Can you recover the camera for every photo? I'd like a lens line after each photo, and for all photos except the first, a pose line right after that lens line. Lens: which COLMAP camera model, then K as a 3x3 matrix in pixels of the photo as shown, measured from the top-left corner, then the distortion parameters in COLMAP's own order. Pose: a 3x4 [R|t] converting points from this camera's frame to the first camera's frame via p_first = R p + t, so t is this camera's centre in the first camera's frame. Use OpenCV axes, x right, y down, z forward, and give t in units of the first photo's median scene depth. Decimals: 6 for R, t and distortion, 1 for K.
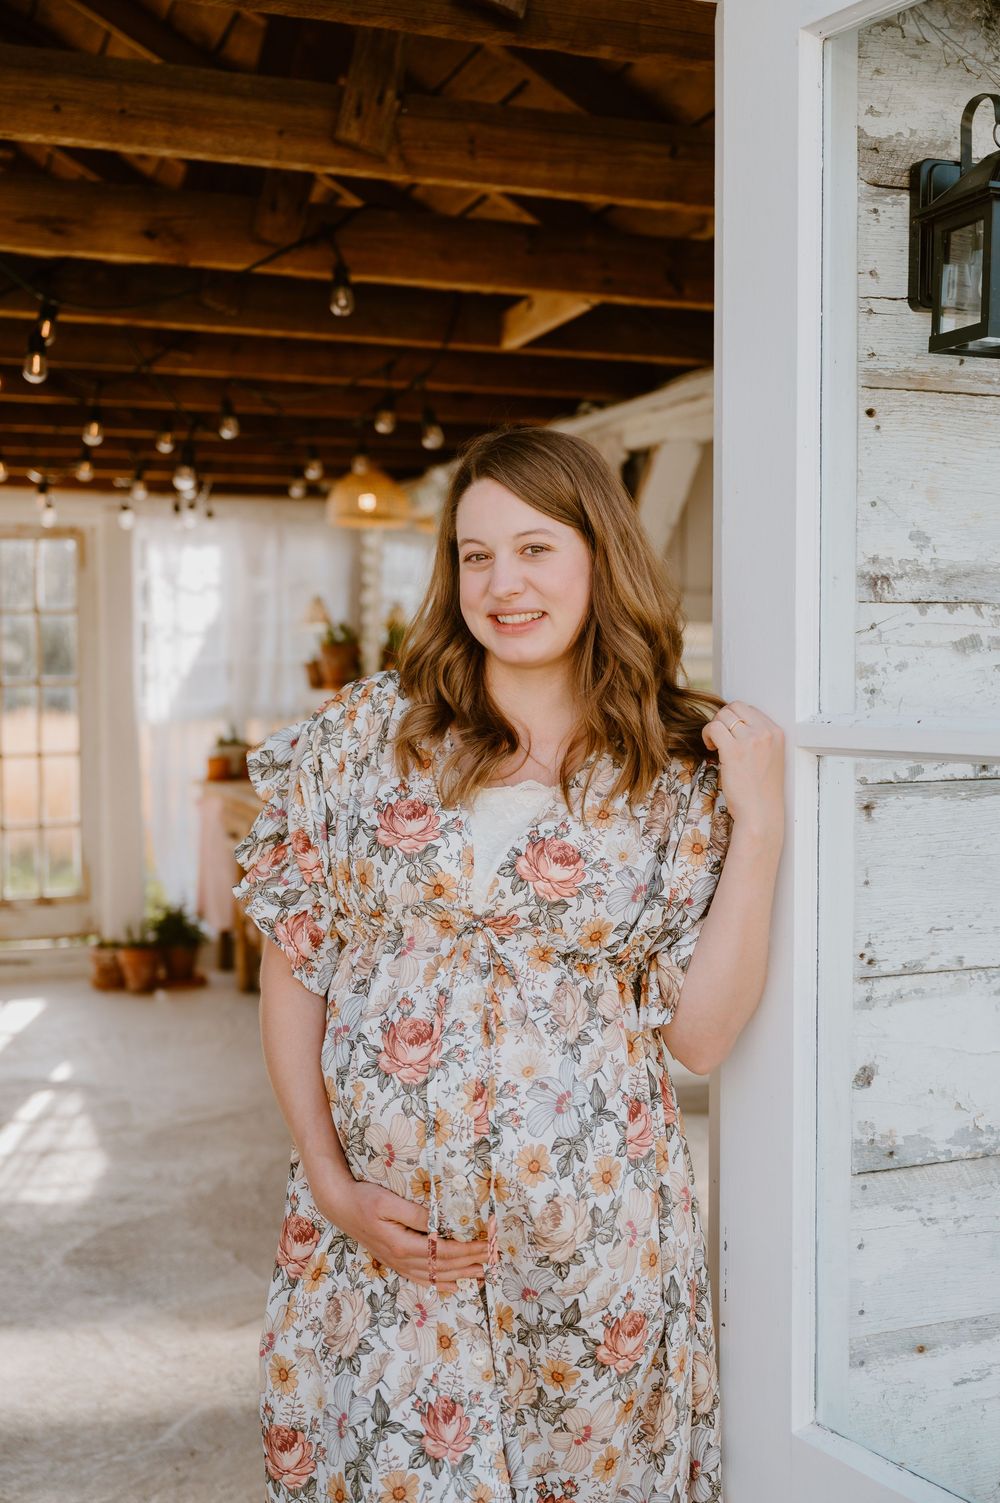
lens RADIAL K [[1701.8, 0, 500.1], [0, 1701.8, 748.9], [0, 0, 1]] dist [0.014522, 0.000000]
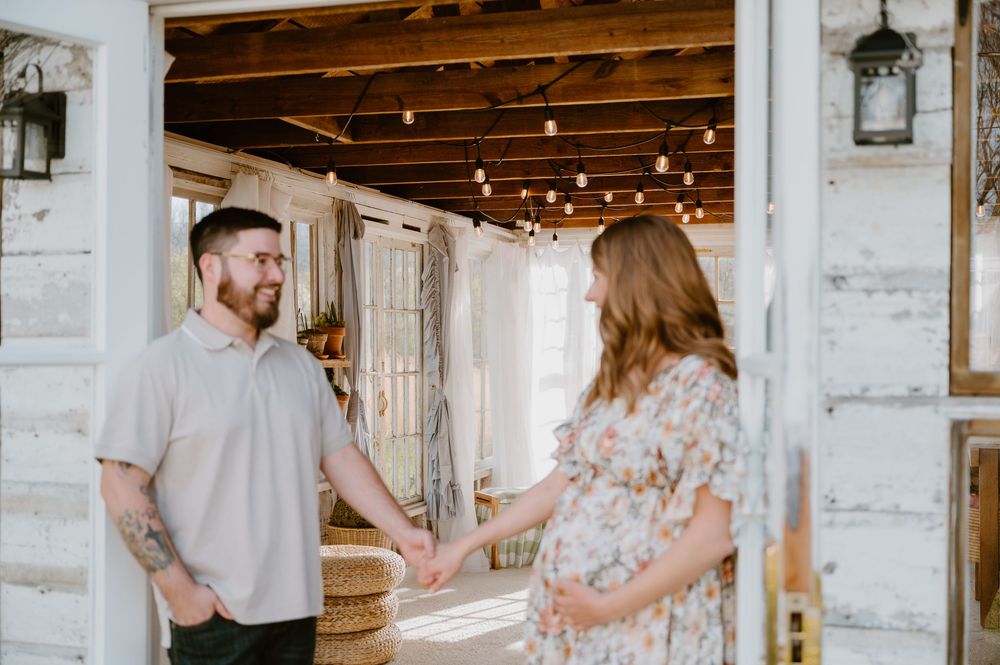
lens RADIAL K [[1271.4, 0, 500.1], [0, 1271.4, 333.4], [0, 0, 1]] dist [0.011391, 0.000000]
pose [[0.783062, 0.000855, -0.621943, 0.741128], [-0.035481, 0.998432, -0.043299, 0.024084], [0.620931, 0.055973, 0.781864, -0.213157]]
